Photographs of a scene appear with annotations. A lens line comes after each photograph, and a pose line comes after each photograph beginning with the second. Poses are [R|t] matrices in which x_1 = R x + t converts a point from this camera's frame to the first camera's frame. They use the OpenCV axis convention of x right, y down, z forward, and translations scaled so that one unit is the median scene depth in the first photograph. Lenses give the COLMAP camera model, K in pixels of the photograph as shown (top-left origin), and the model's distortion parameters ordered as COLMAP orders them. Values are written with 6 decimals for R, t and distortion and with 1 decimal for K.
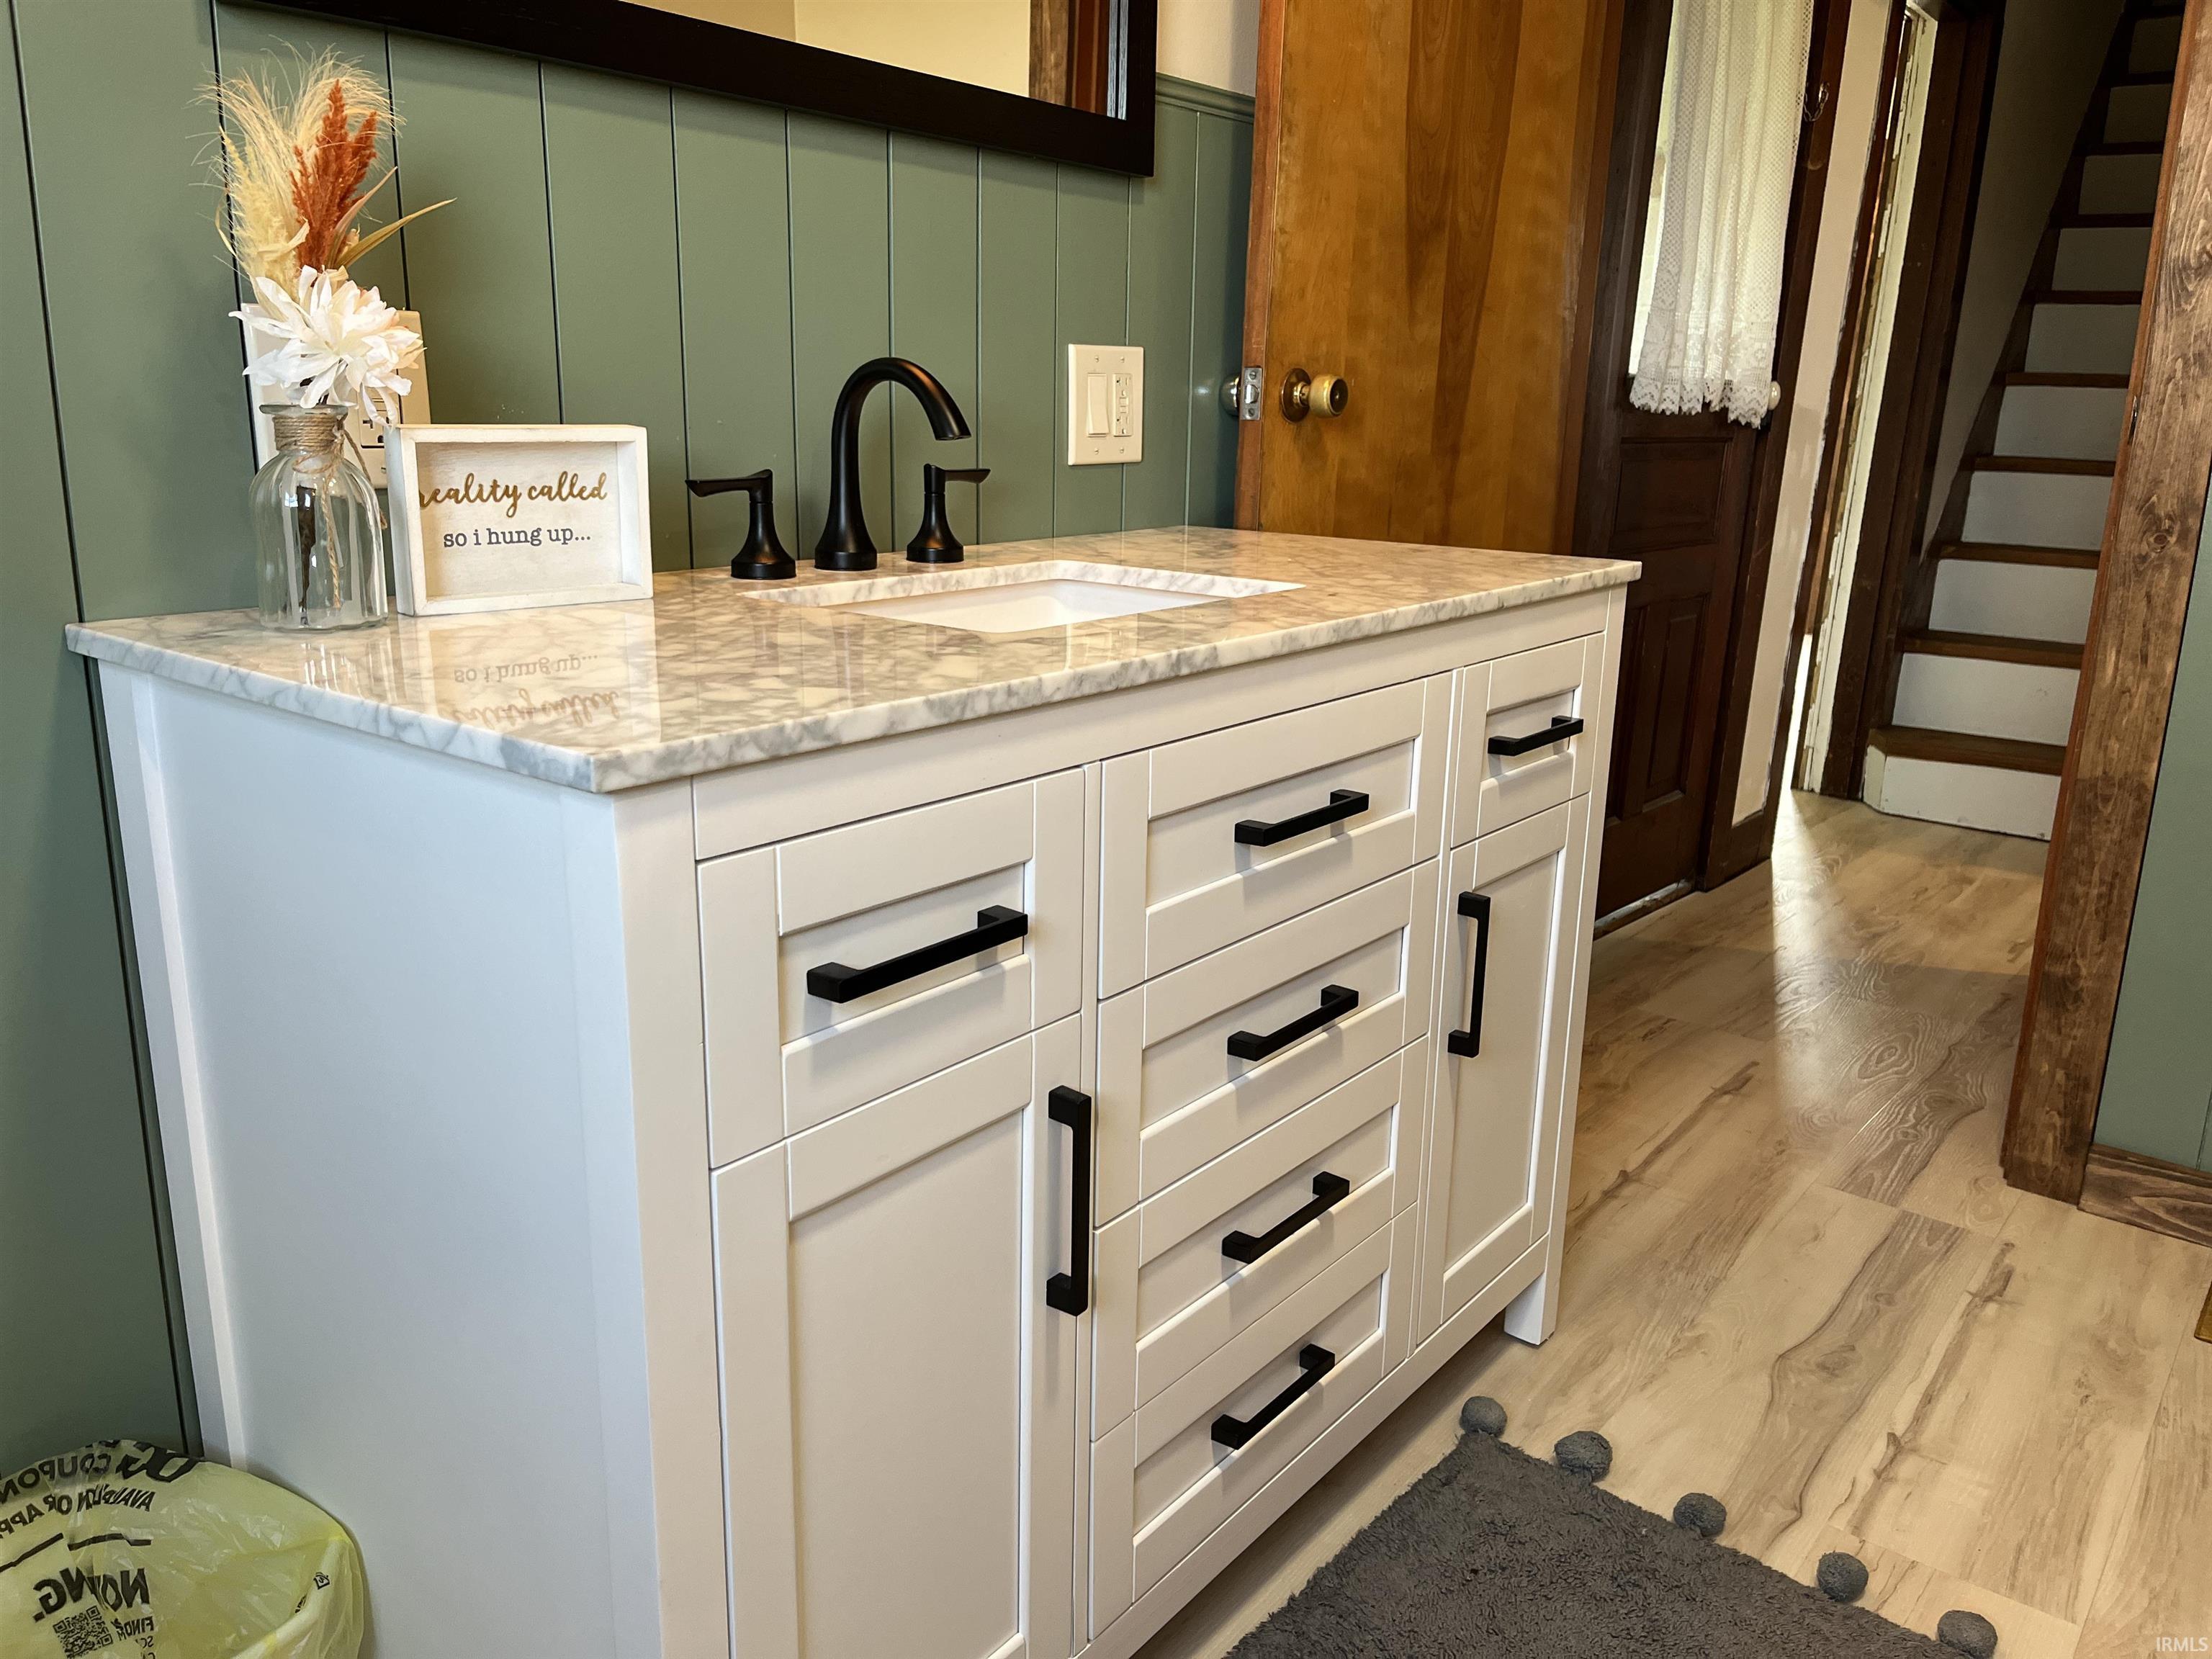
lens RADIAL K [[1669.5, 0, 1105.6], [0, 1669.5, 825.5], [0, 0, 1]] dist [0.037208, -0.036701]
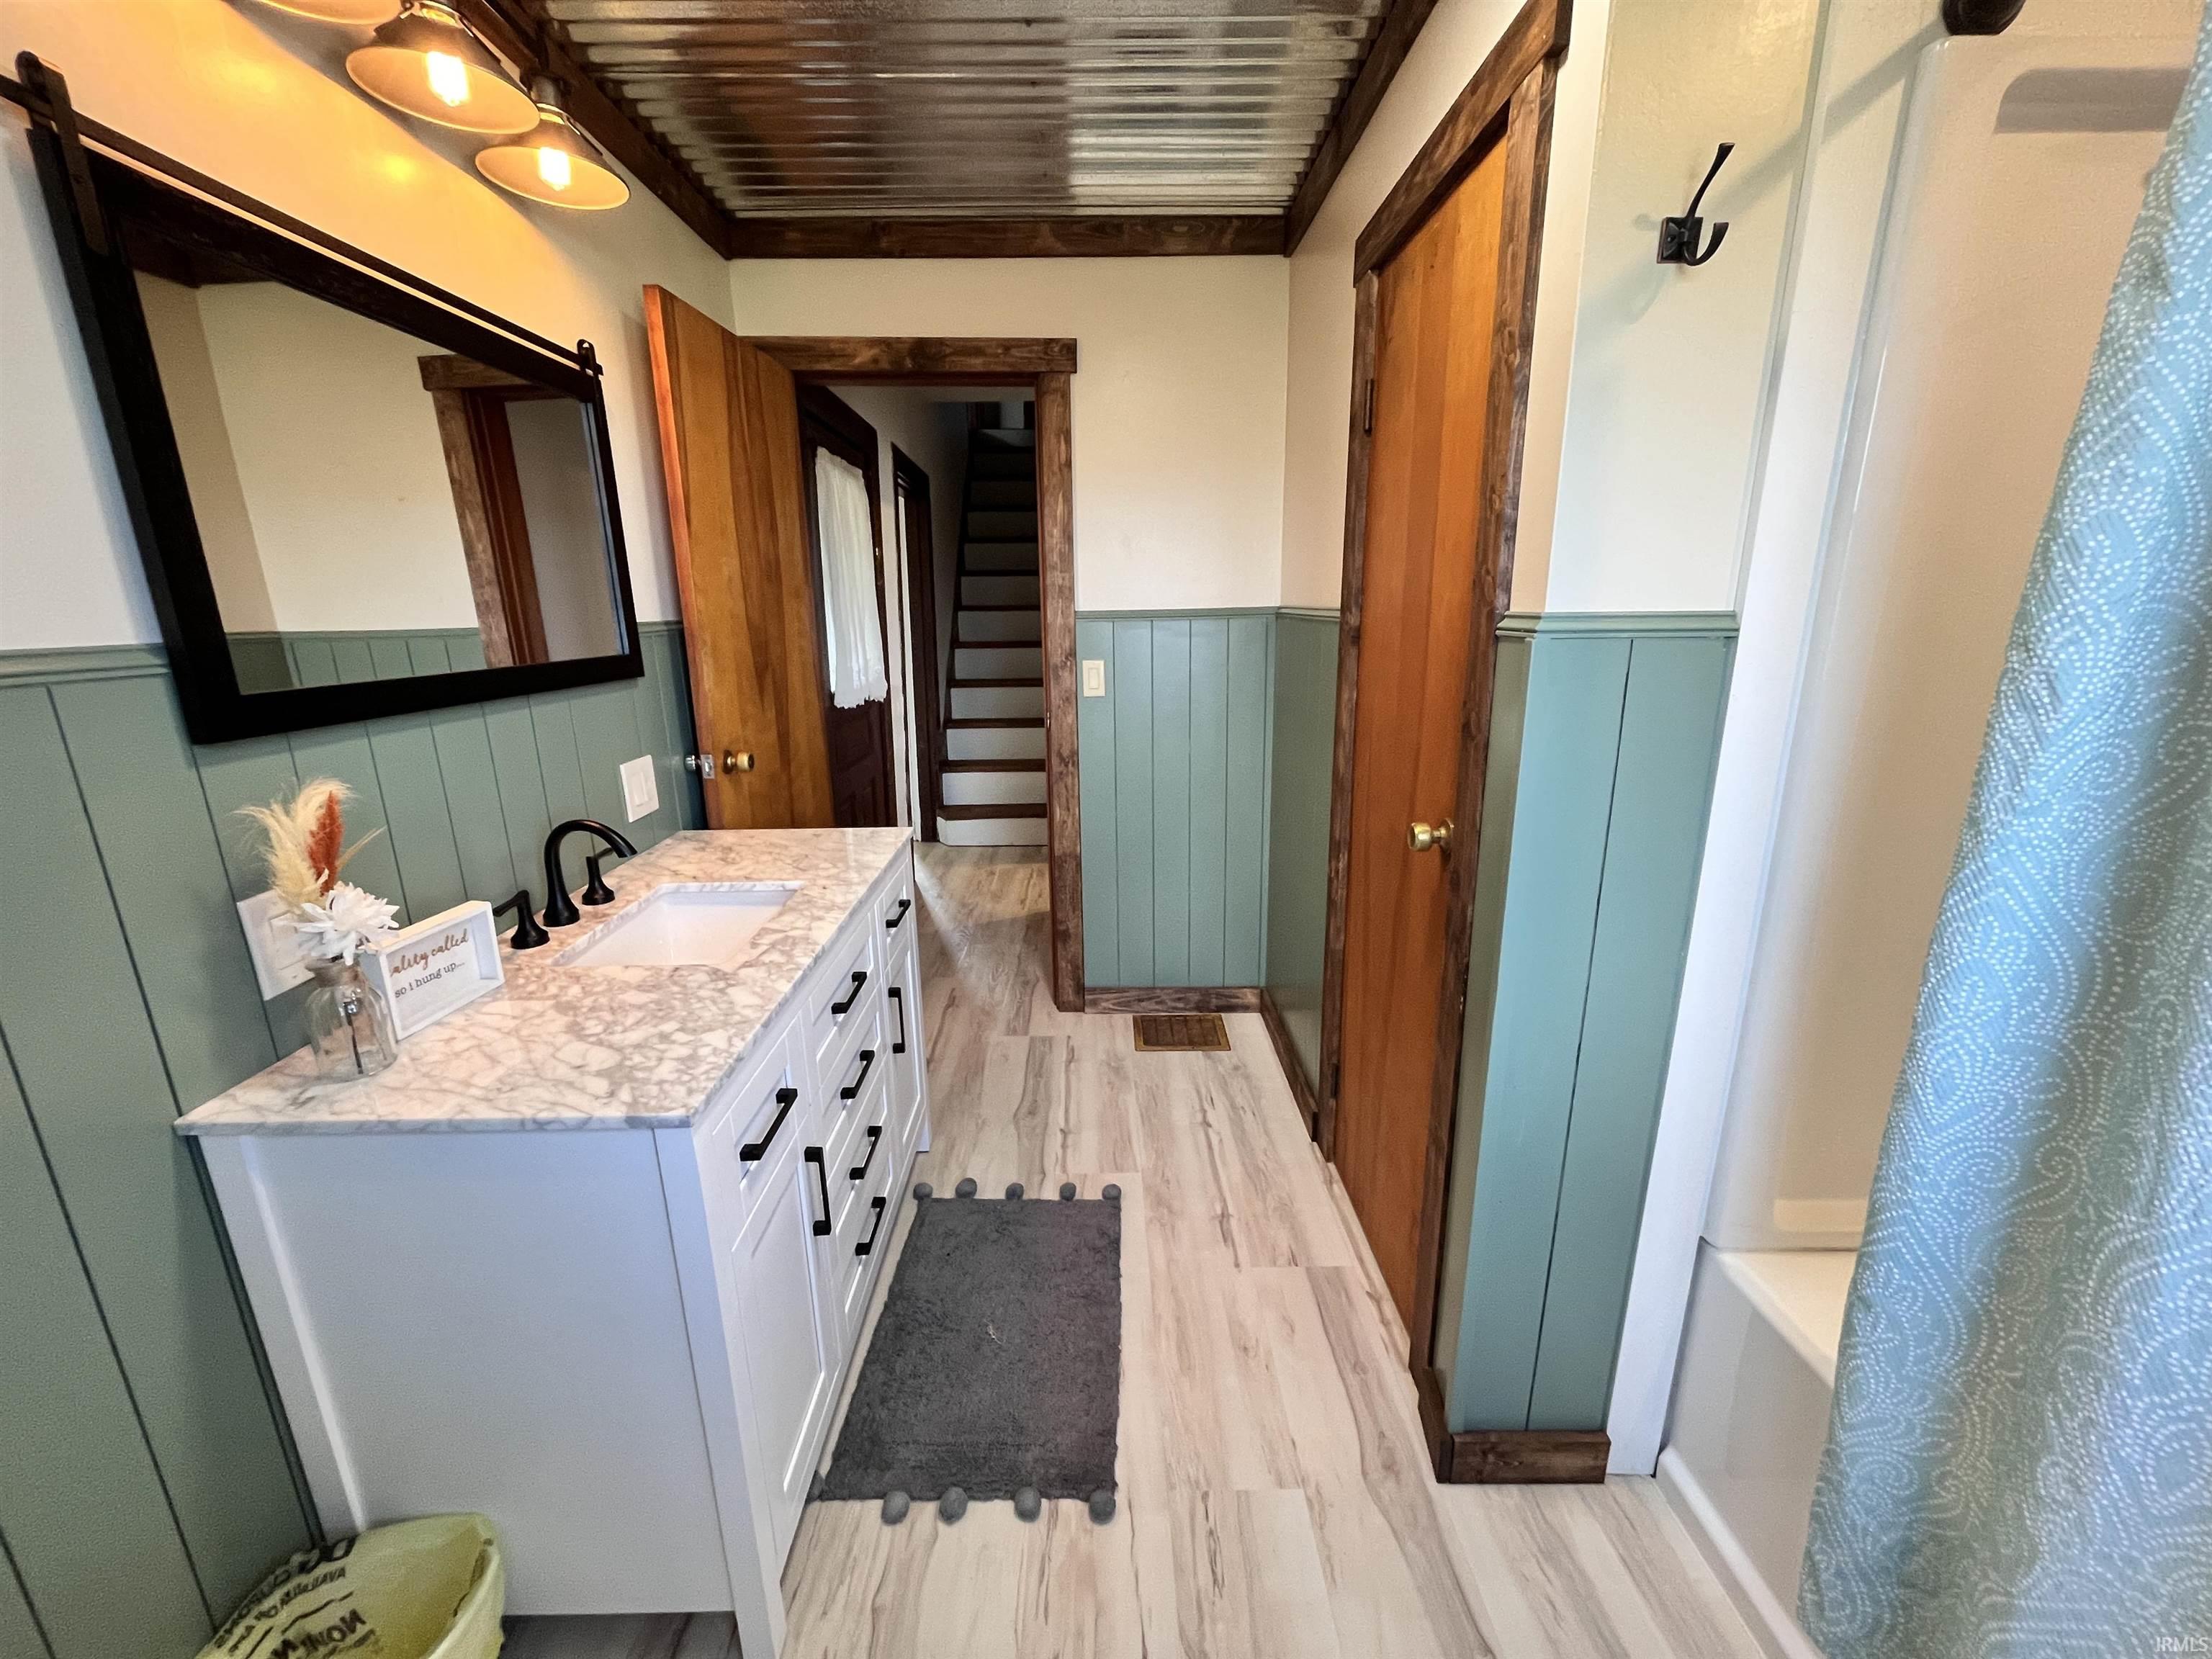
lens RADIAL K [[889.3, 0, 1104.8], [0, 889.3, 829.6], [0, 0, 1]] dist [-0.001768, -0.000660]
pose [[0.773643, -0.189489, 0.604624, -0.219966], [0.187239, 0.979989, 0.067549, -0.170067], [-0.605325, 0.060950, 0.793641, -0.167235]]
